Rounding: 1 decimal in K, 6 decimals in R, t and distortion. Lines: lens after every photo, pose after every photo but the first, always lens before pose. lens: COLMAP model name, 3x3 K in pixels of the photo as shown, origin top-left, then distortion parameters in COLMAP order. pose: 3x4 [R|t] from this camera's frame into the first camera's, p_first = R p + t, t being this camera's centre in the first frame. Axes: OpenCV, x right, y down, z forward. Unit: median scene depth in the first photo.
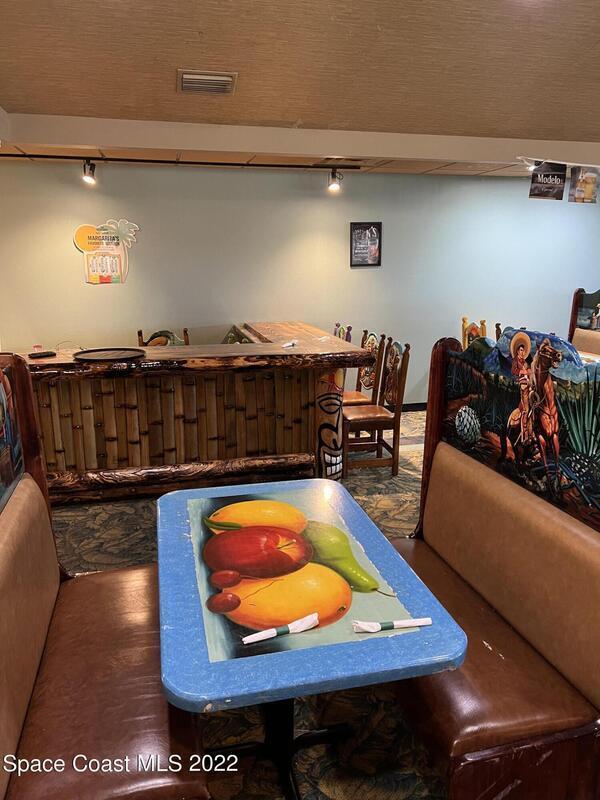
lens RADIAL K [[611.3, 0, 301.9], [0, 611.3, 404.8], [0, 0, 1]] dist [0.061080, -0.074018]
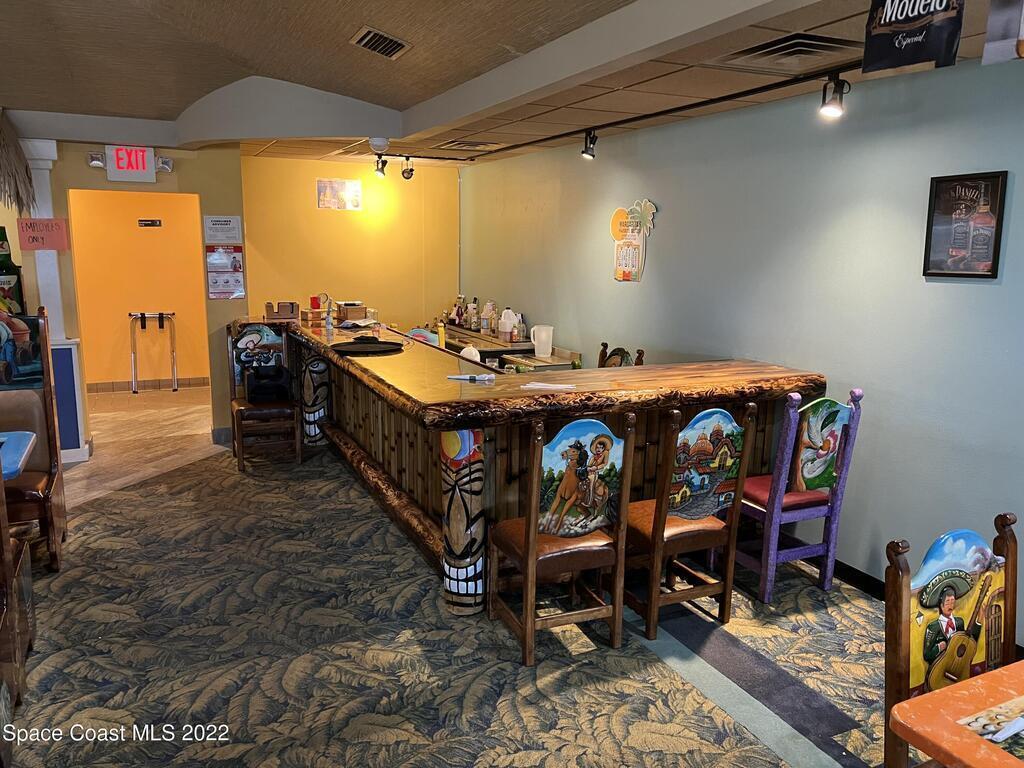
lens RADIAL K [[782.4, 0, 512.3], [0, 782.4, 377.9], [0, 0, 1]] dist [0.061080, -0.074018]
pose [[0.176506, 0.176728, -0.968304, 0.650785], [-0.242083, 0.961327, 0.131327, -0.176580], [0.954066, 0.211230, 0.212463, 0.684024]]
